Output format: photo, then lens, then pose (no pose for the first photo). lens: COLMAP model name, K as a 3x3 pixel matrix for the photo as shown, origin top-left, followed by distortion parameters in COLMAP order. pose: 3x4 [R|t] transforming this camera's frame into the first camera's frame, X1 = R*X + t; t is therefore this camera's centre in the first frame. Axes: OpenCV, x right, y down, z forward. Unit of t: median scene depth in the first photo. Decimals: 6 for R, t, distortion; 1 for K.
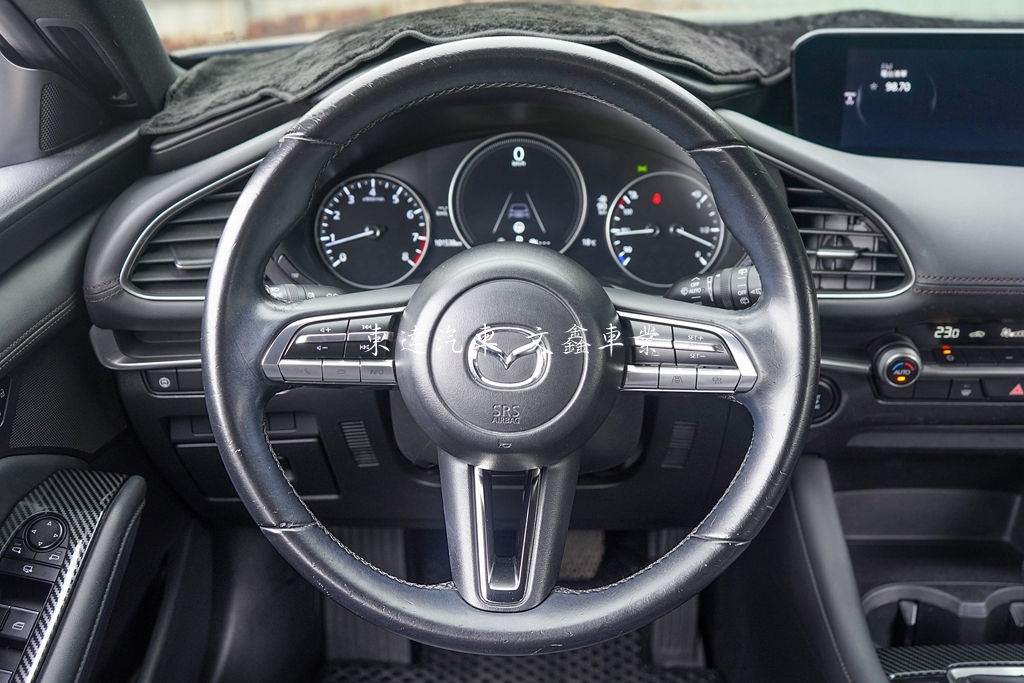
lens RADIAL K [[1205.0, 0, 508.1], [0, 1205.0, 337.6], [0, 0, 1]] dist [0.003947, 0.000000]
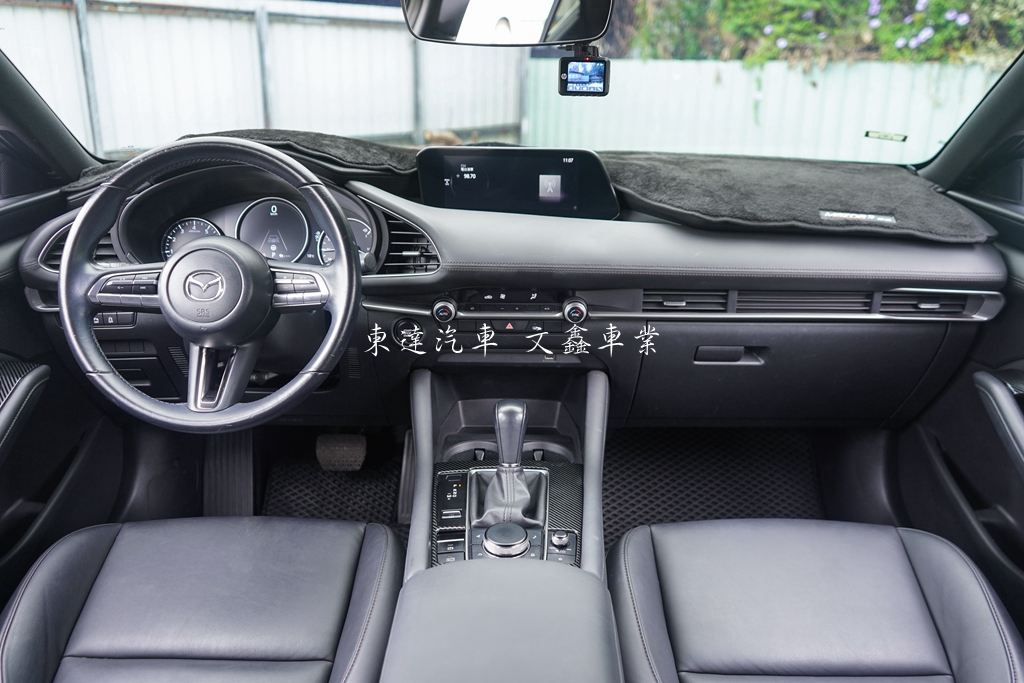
lens RADIAL K [[856.0, 0, 512.2], [0, 856.0, 350.8], [0, 0, 1]] dist [-0.009976, 0.008269]
pose [[0.999075, 0.010155, 0.041785, 0.352482], [-0.007067, 0.997277, -0.073409, 0.176515], [-0.042416, 0.073045, 0.996426, -0.355403]]
